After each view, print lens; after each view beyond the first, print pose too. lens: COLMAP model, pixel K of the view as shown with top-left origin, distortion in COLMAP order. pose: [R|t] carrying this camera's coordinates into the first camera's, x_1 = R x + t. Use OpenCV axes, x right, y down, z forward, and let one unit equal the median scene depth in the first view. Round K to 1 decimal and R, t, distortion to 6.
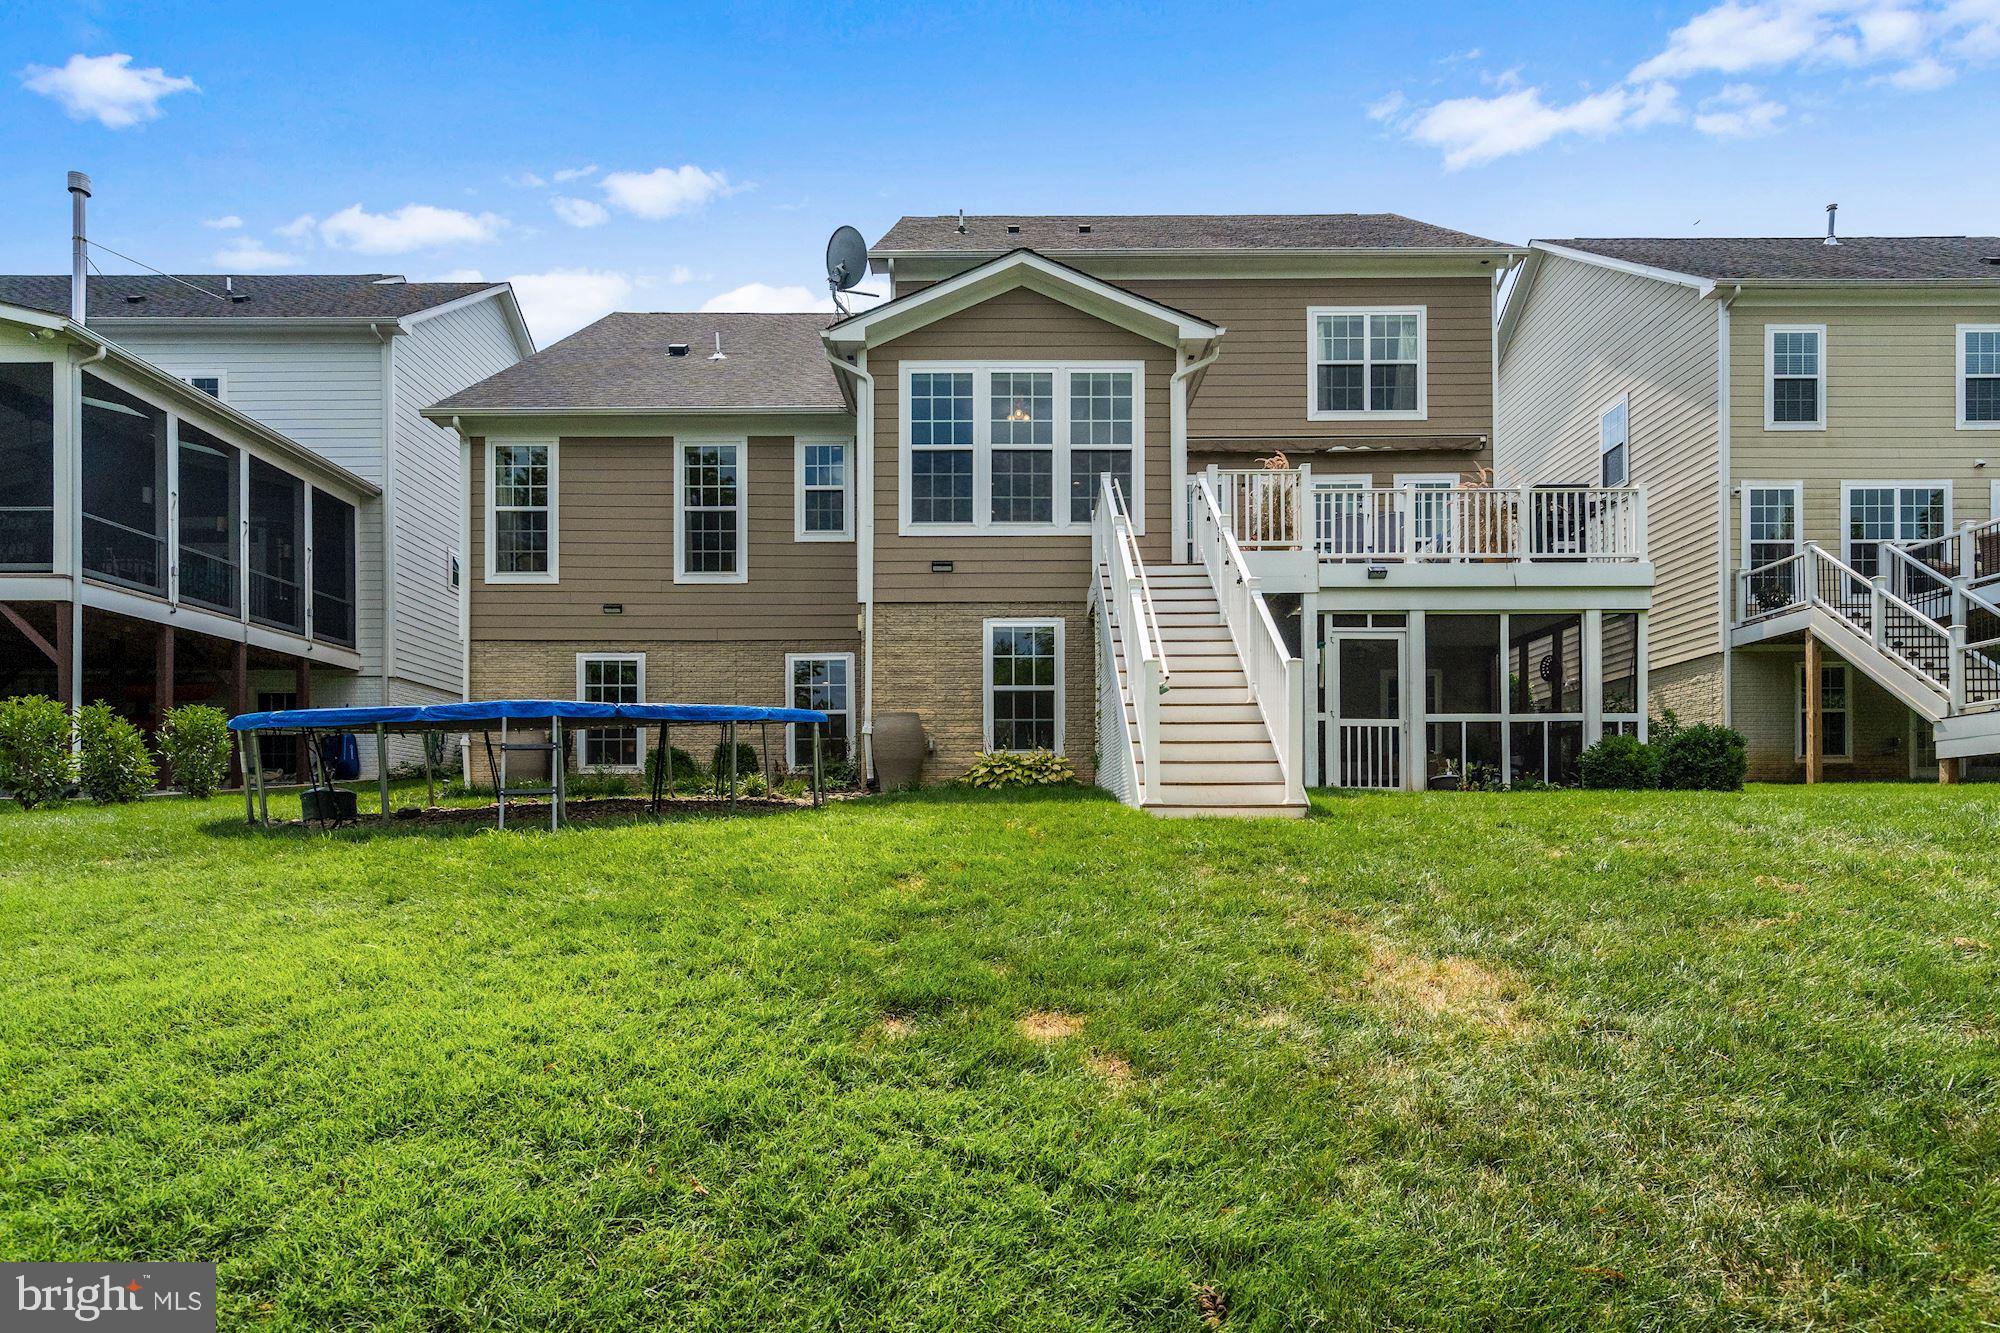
lens RADIAL K [[1093.4, 0, 999.8], [0, 1093.4, 729.4], [0, 0, 1]] dist [0.004261, 0.002451]
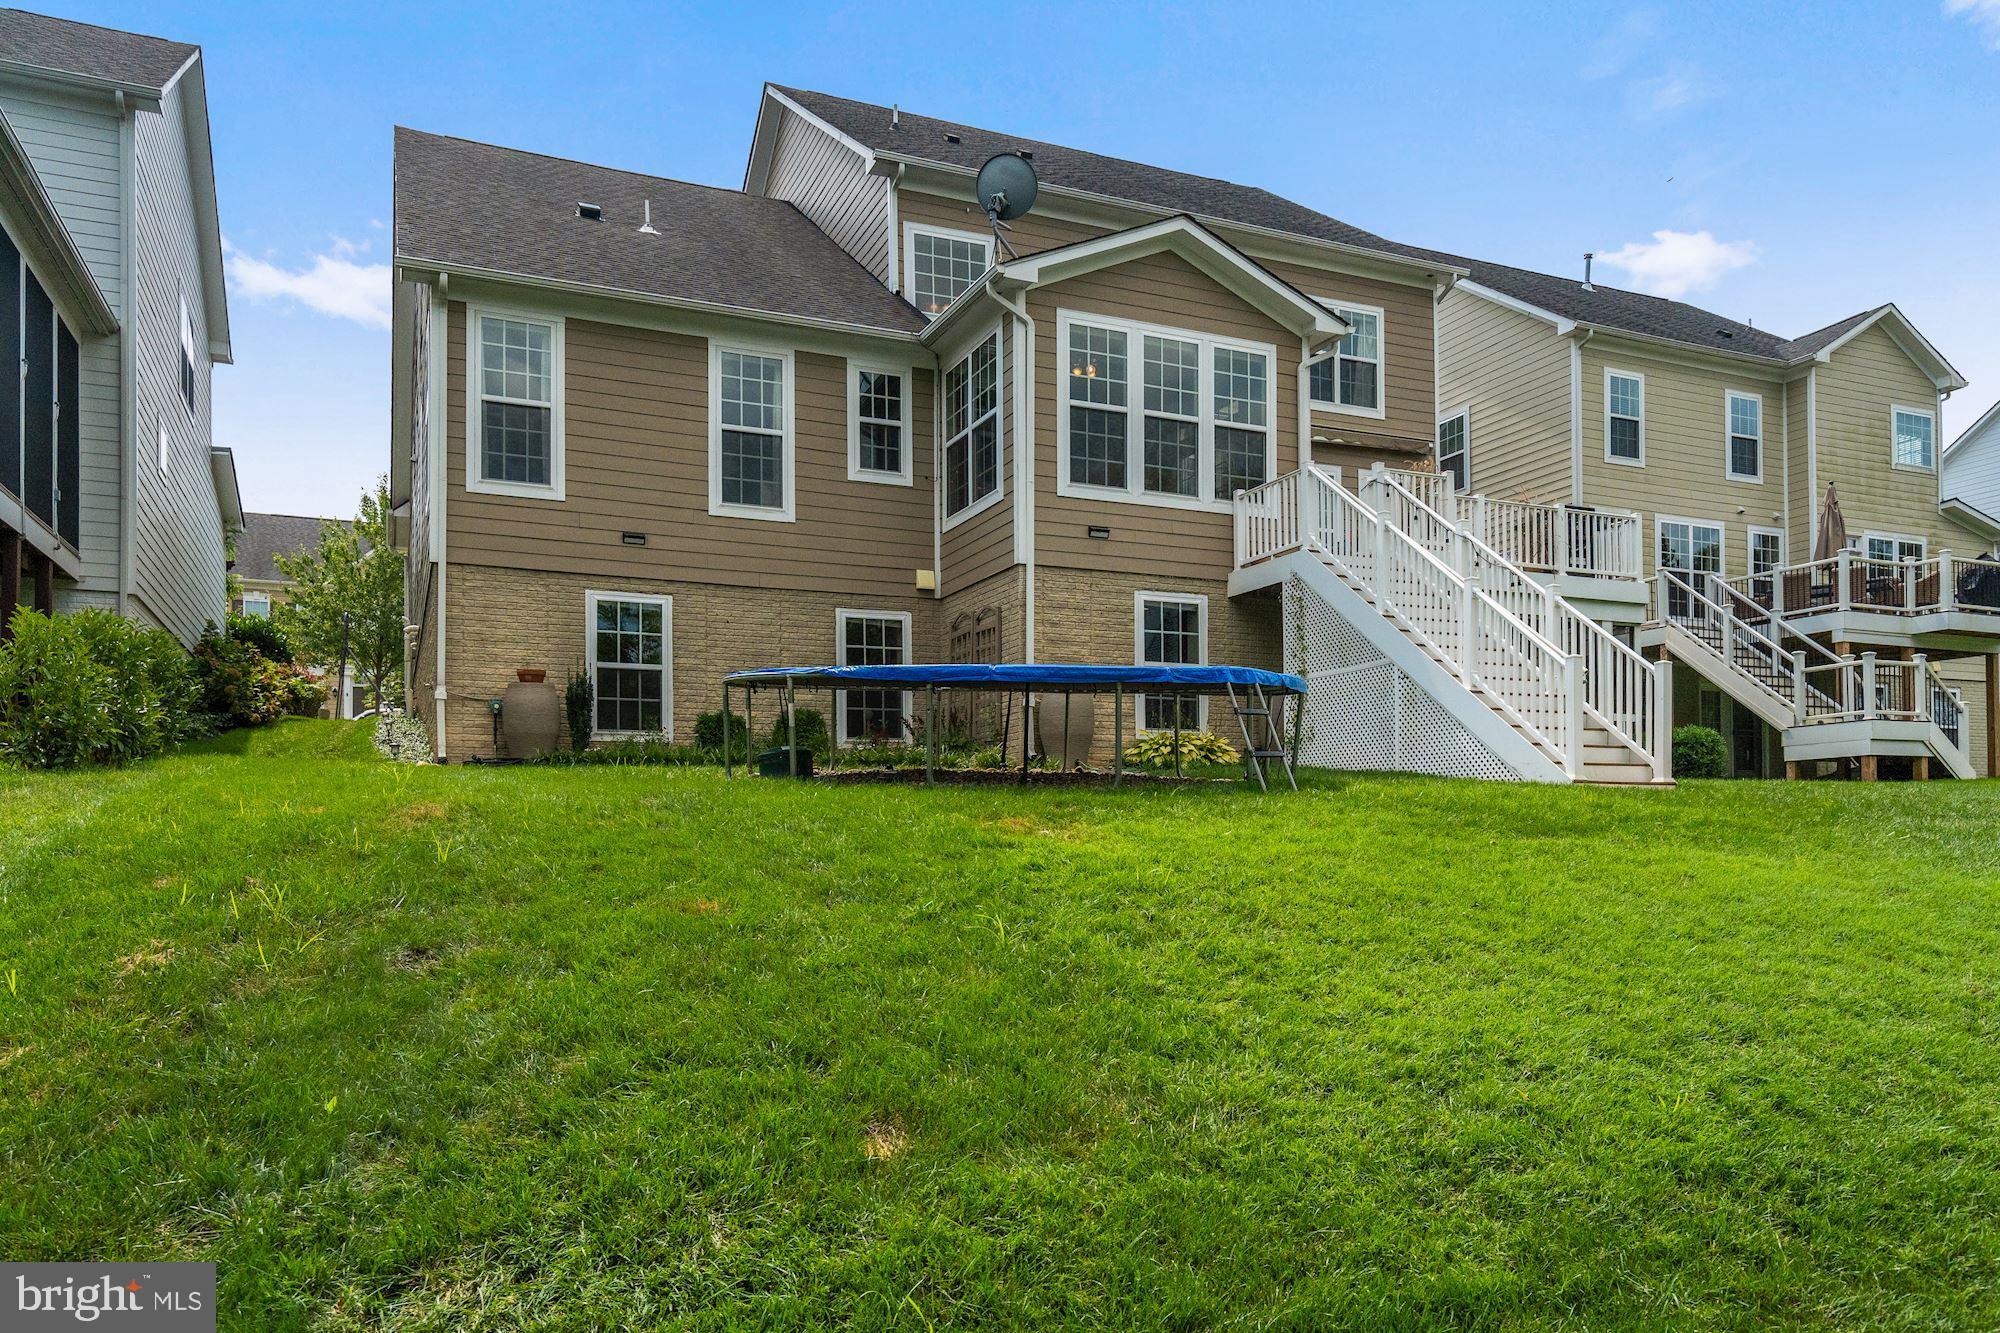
lens RADIAL K [[1375.1, 0, 1000.0], [0, 1375.1, 666.5], [0, 0, 1]] dist [0.025944, -0.002269]
pose [[0.915888, 0.050205, 0.398282, -0.576889], [-0.039157, 0.998590, -0.035832, 0.012083], [-0.399520, 0.017223, 0.916563, -0.050574]]
